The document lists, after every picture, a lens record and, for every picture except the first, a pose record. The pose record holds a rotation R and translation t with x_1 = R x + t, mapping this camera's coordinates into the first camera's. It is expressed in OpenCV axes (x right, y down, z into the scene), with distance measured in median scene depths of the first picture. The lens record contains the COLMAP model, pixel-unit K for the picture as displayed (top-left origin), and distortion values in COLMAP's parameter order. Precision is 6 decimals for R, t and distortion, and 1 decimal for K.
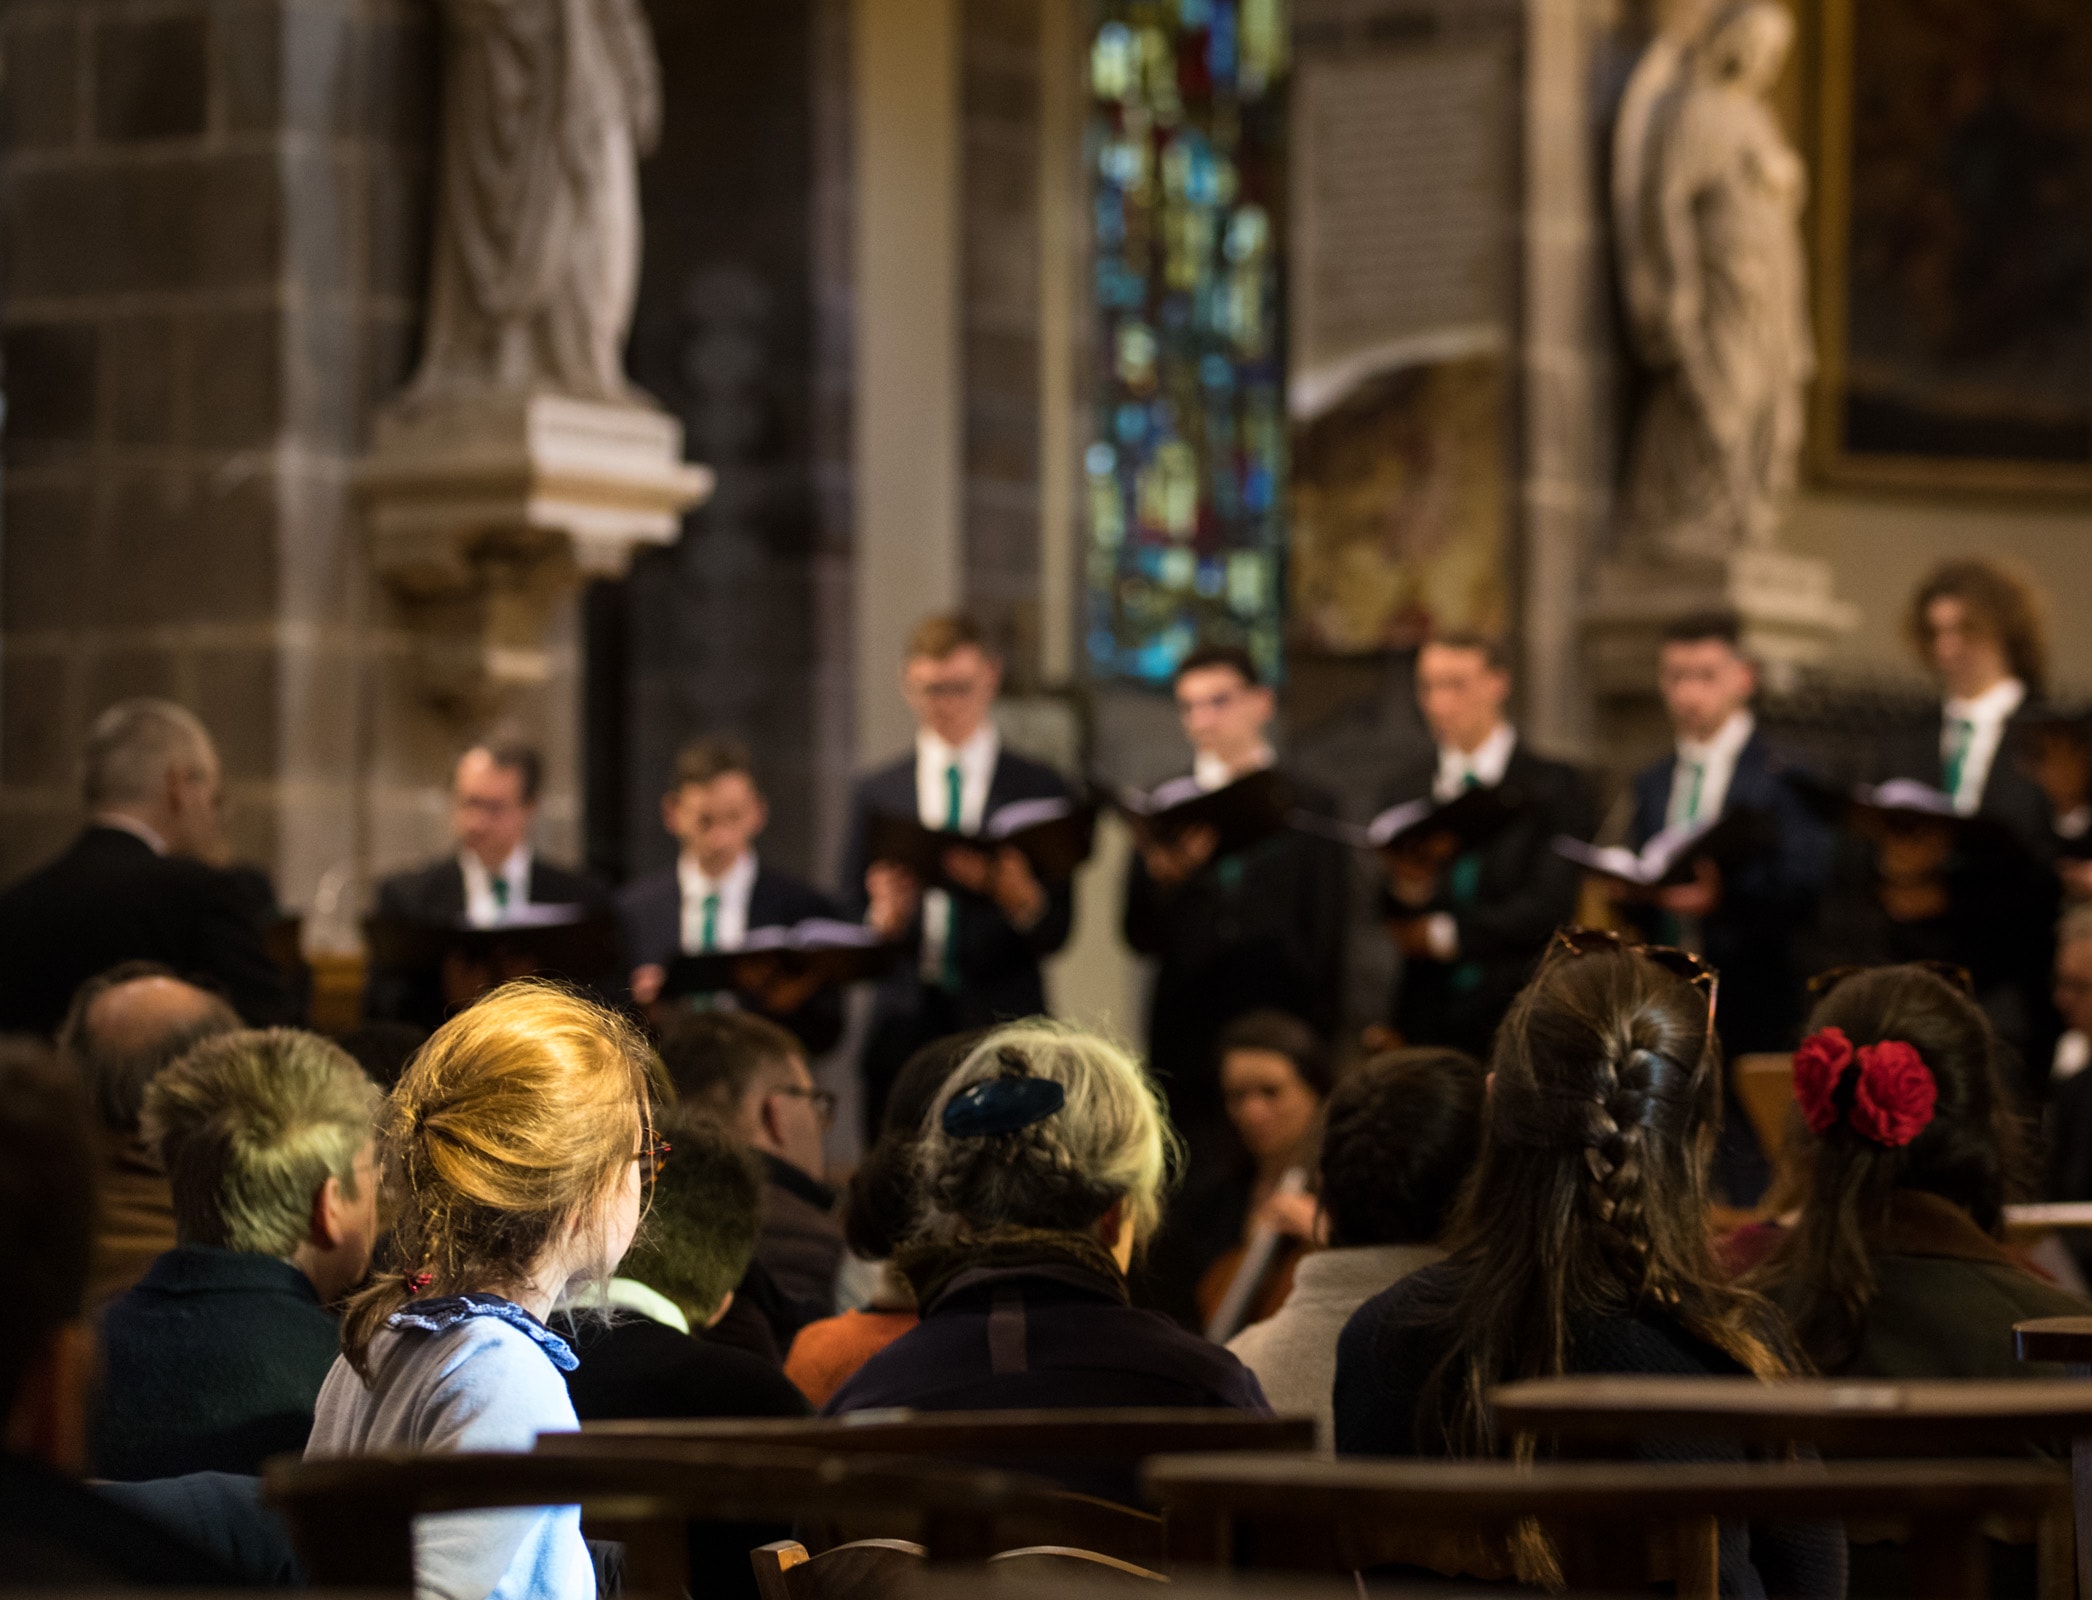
lens RADIAL K [[7141.9, 0, 1045.0], [0, 7141.9, 799.2], [0, 0, 1]] dist [-0.020066, 0.000000]
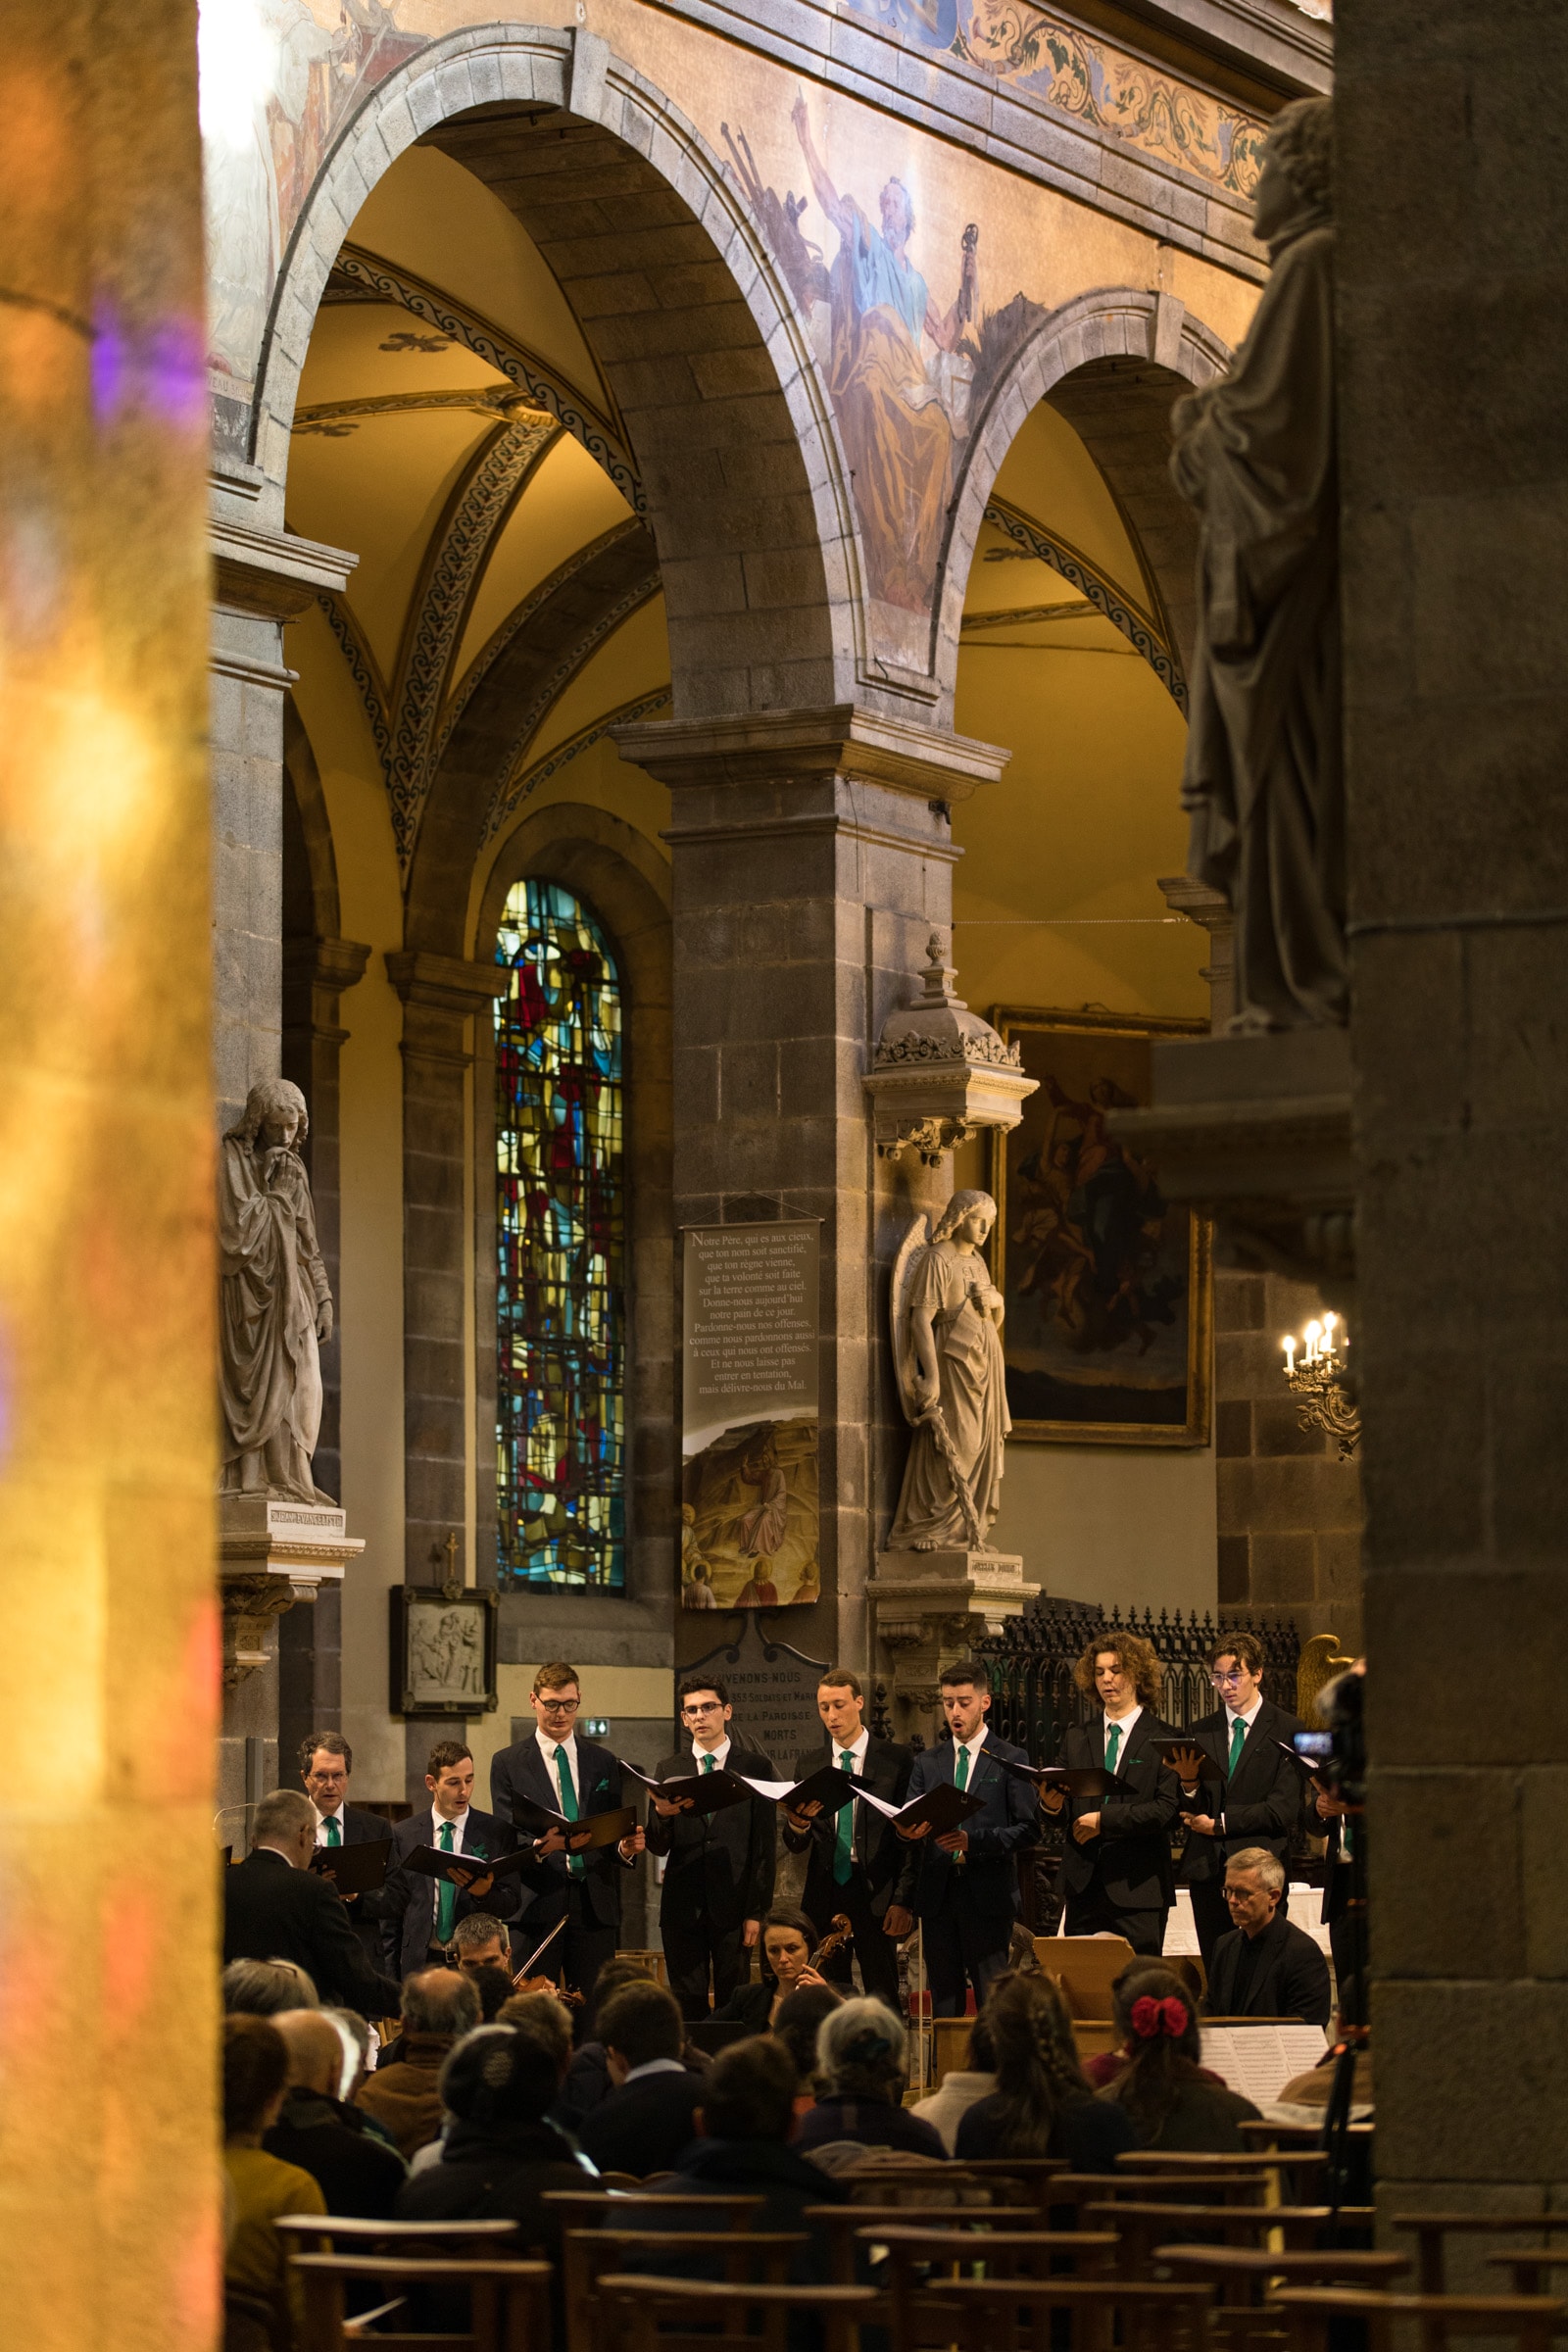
lens RADIAL K [[7094.2, 0, 786.2], [0, 7094.2, 1177.5], [0, 0, 1]] dist [0.036653, 0.000000]
pose [[0.995259, 0.002499, 0.097229, -0.093340], [0.001096, 0.999318, -0.036906, -0.058154], [-0.097255, 0.036838, 0.994577, -0.540339]]
